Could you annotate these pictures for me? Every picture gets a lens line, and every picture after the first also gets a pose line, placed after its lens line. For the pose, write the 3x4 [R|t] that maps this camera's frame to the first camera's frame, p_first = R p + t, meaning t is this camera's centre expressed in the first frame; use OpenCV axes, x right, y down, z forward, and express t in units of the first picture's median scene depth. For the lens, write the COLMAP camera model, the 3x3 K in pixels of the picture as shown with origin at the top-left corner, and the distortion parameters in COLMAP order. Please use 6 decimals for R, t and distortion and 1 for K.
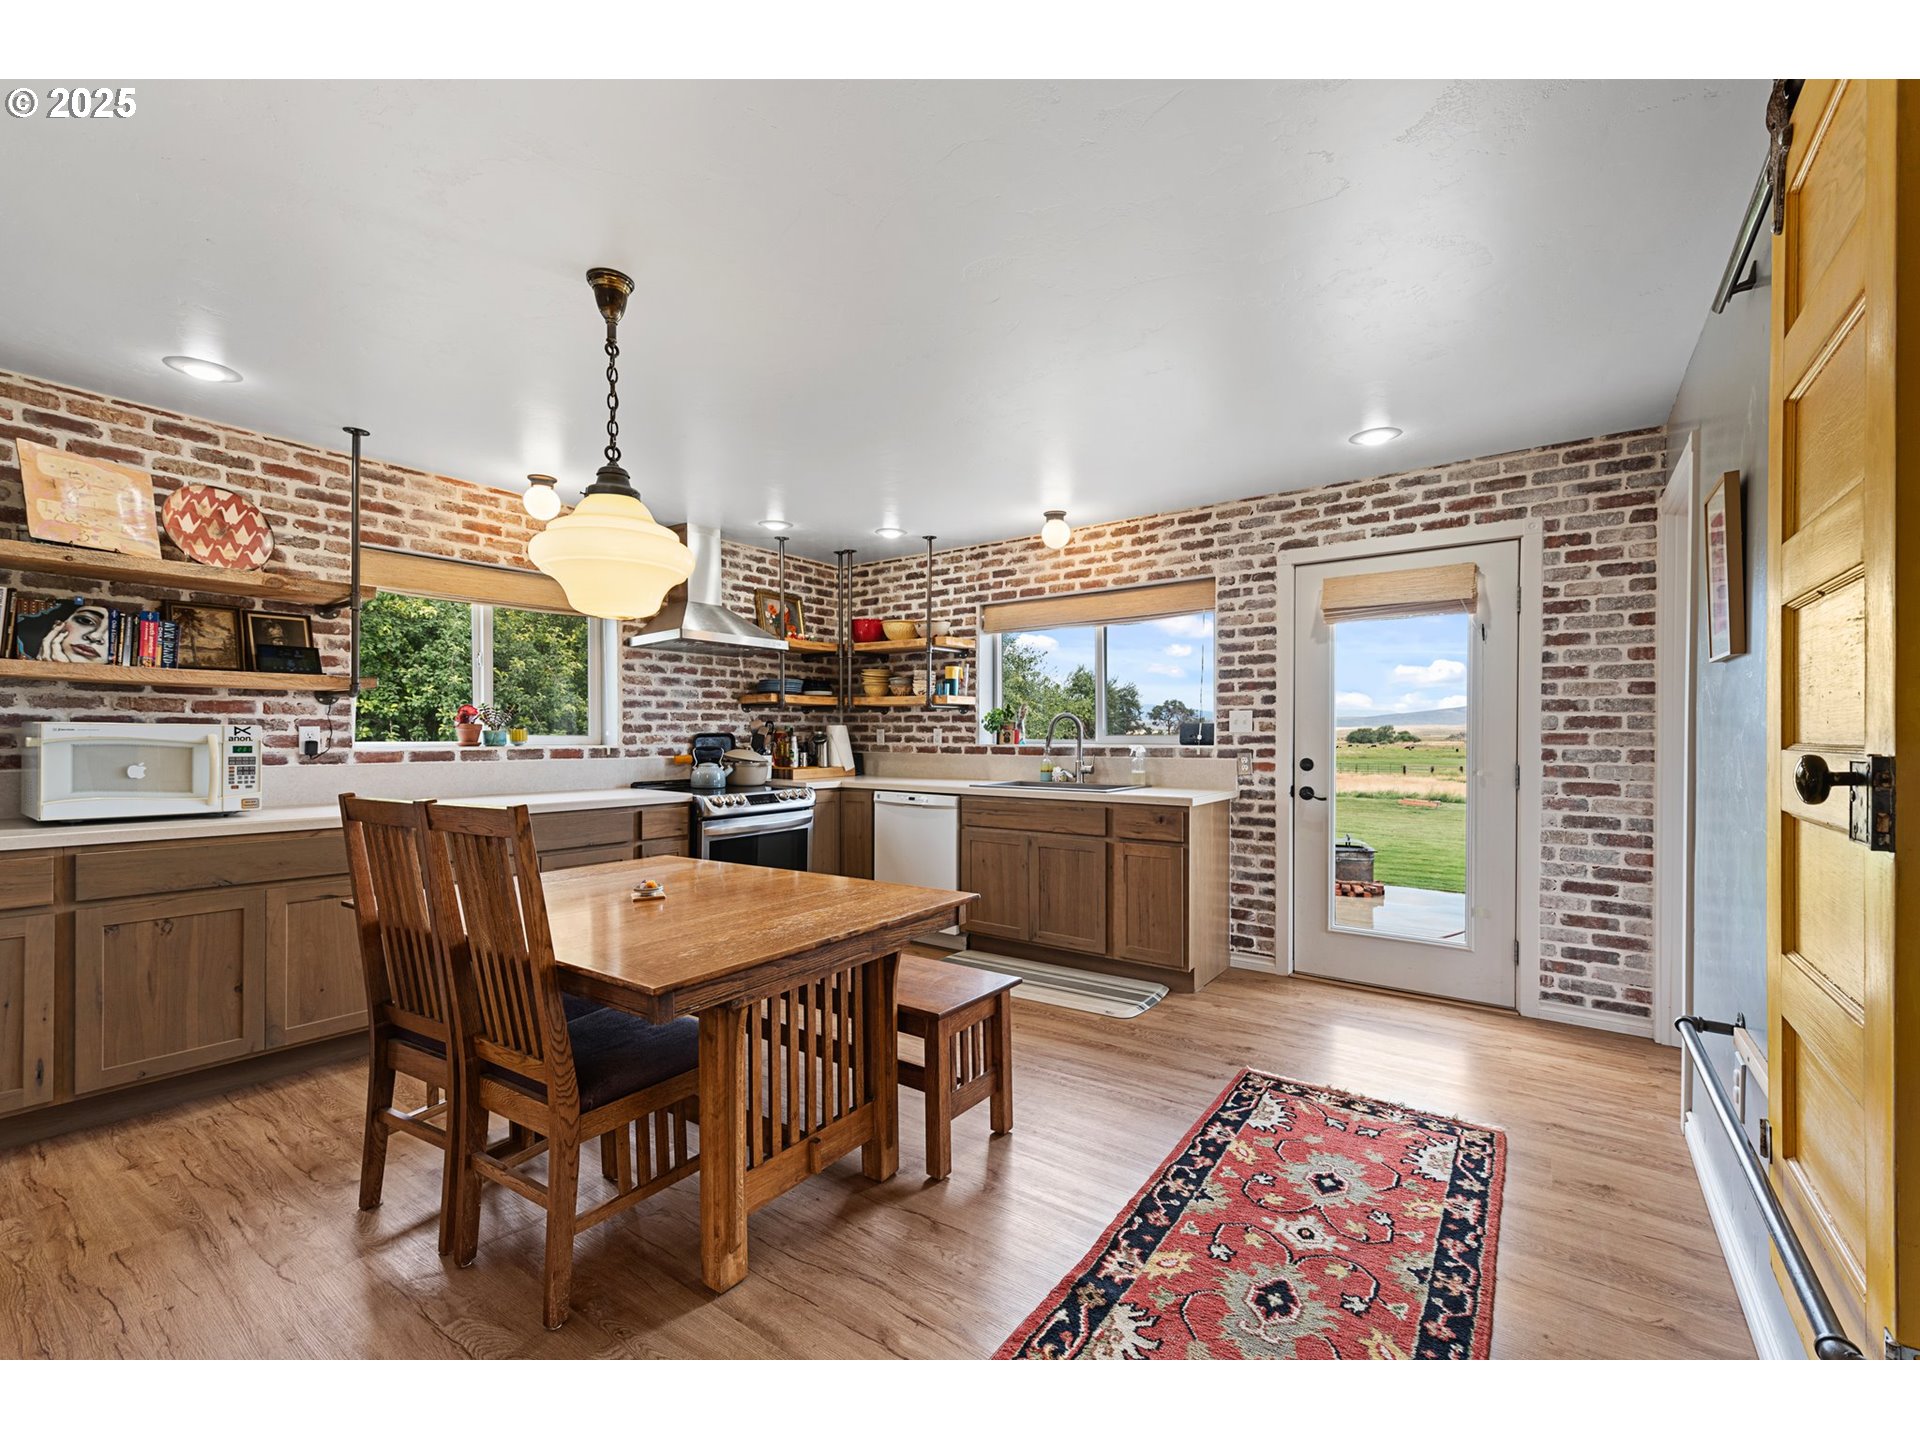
lens RADIAL K [[821.7, 0, 960.1], [0, 821.7, 743.0], [0, 0, 1]] dist [0.016559, 0.000067]
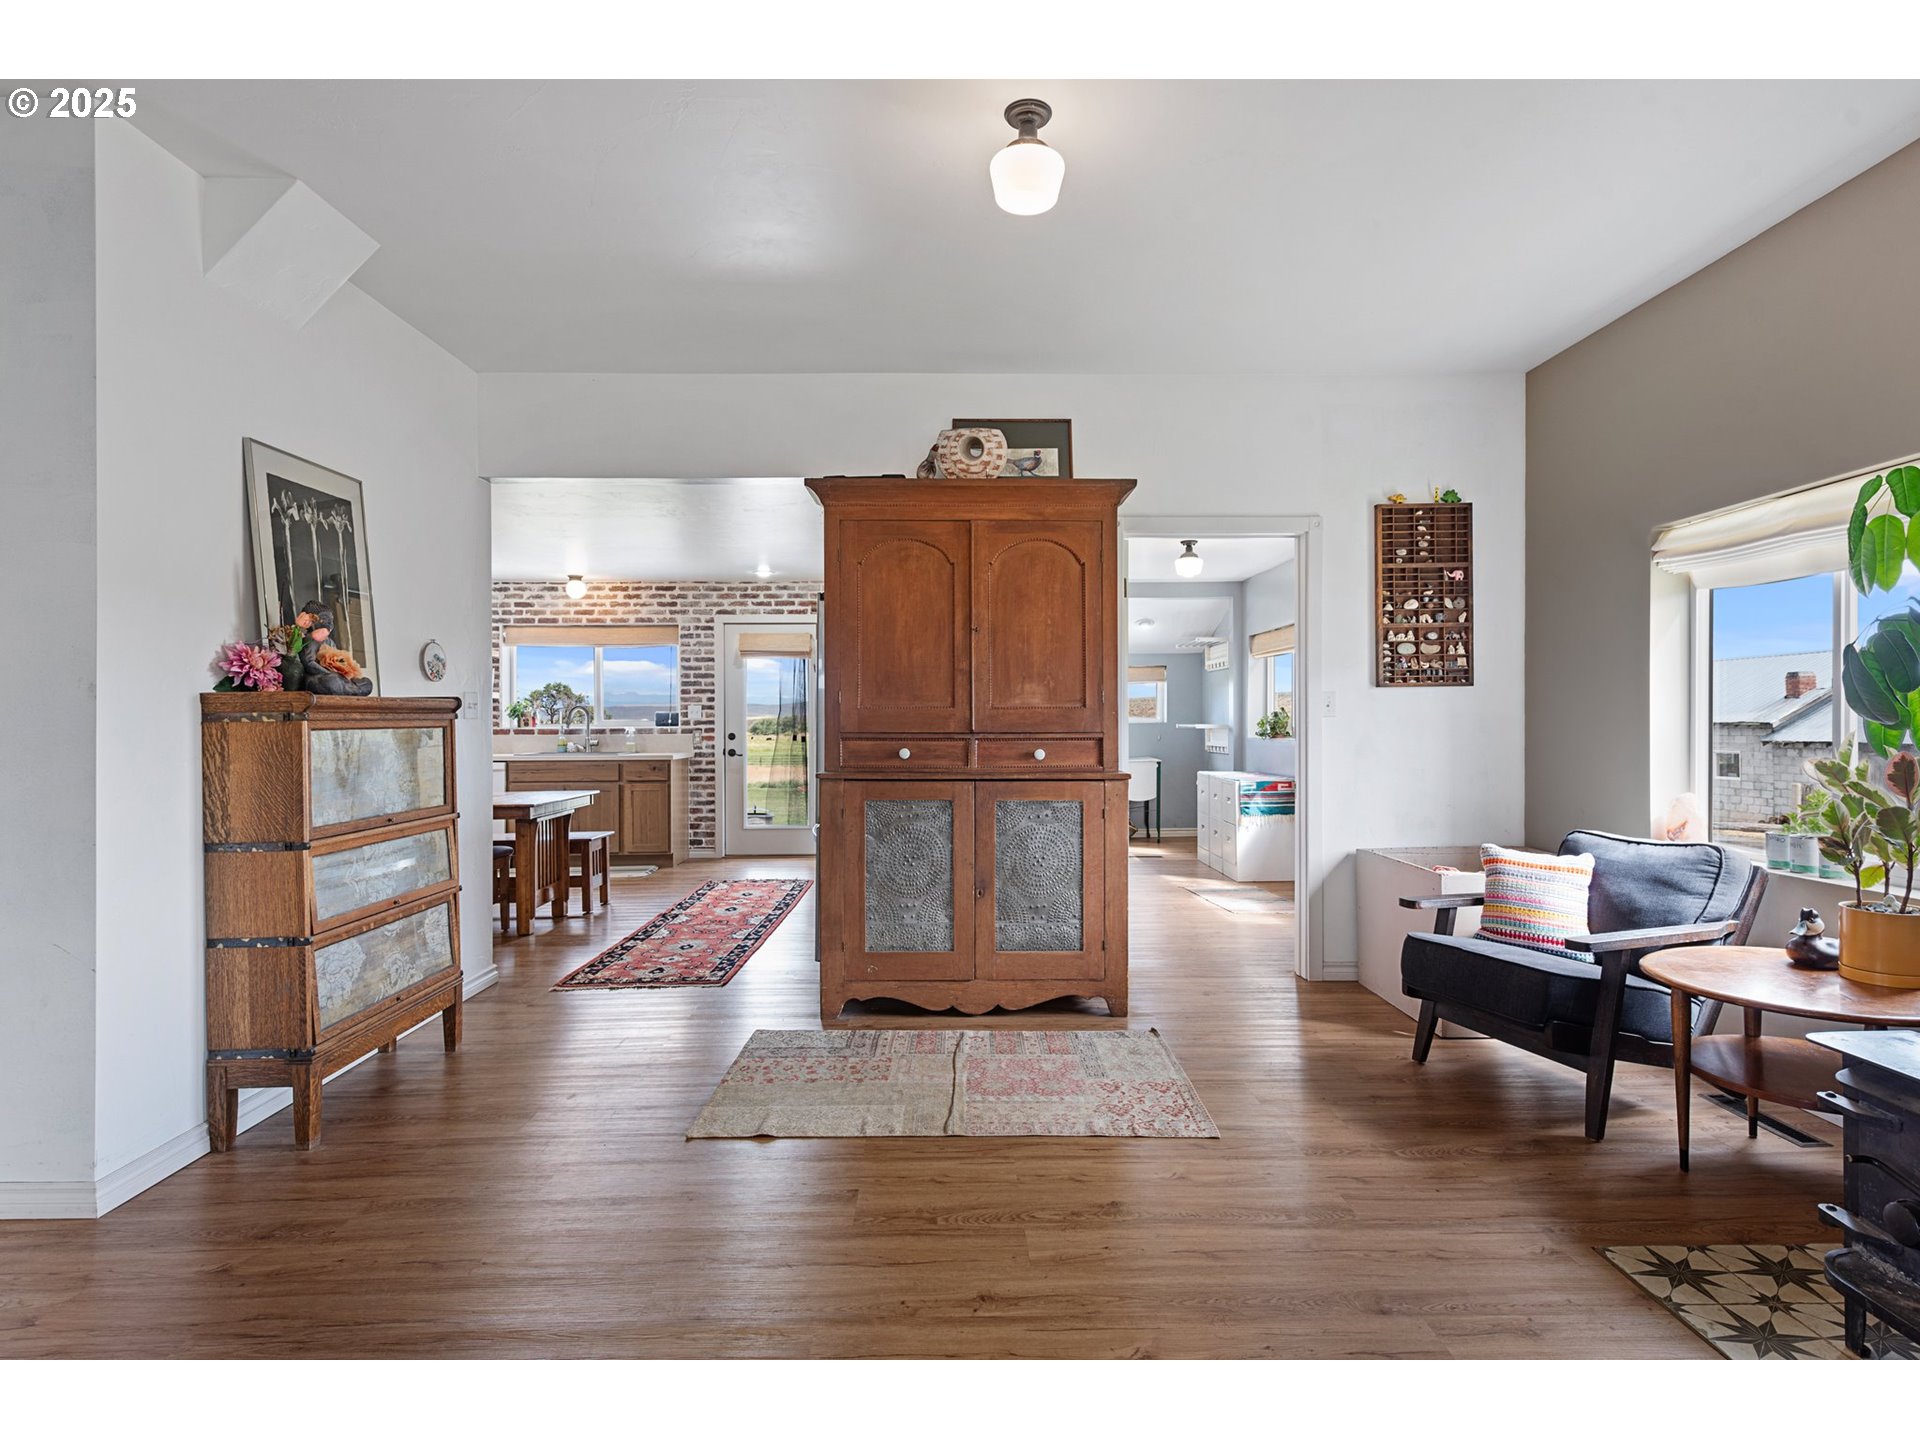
lens RADIAL K [[958.8, 0, 960.5], [0, 958.8, 728.0], [0, 0, 1]] dist [0.011888, 0.000155]
pose [[0.793628, -0.006995, 0.608363, -0.423122], [0.009581, 0.999954, -0.001002, 0.013988], [-0.608328, 0.006624, 0.793658, -0.892591]]
